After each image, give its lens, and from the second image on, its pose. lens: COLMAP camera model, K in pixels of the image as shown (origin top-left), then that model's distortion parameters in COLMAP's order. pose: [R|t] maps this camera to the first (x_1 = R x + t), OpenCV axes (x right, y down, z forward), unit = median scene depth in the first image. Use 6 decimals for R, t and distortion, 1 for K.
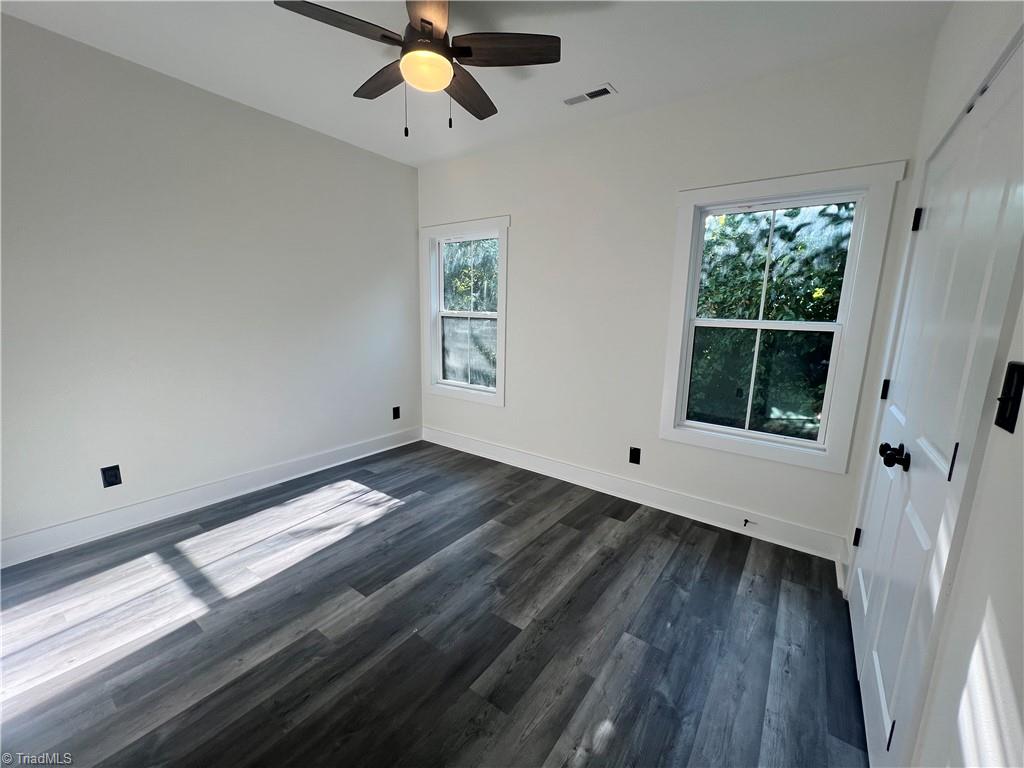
lens RADIAL K [[410.6, 0, 511.6], [0, 410.6, 383.8], [0, 0, 1]] dist [-0.000299, -0.000076]
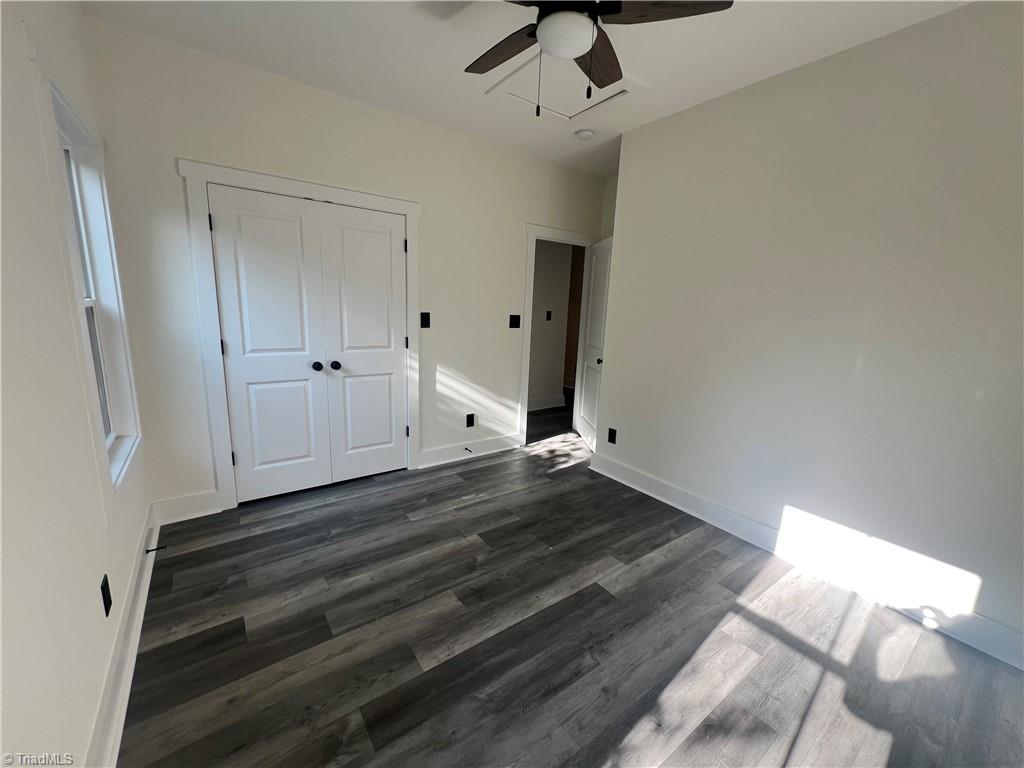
lens RADIAL K [[410.6, 0, 511.4], [0, 410.6, 385.0], [0, 0, 1]] dist [-0.000299, -0.000076]
pose [[-0.950603, -0.121955, 0.285449, -0.366936], [-0.010977, 0.932220, 0.361726, -0.335050], [-0.310216, 0.340724, -0.887510, 1.750375]]
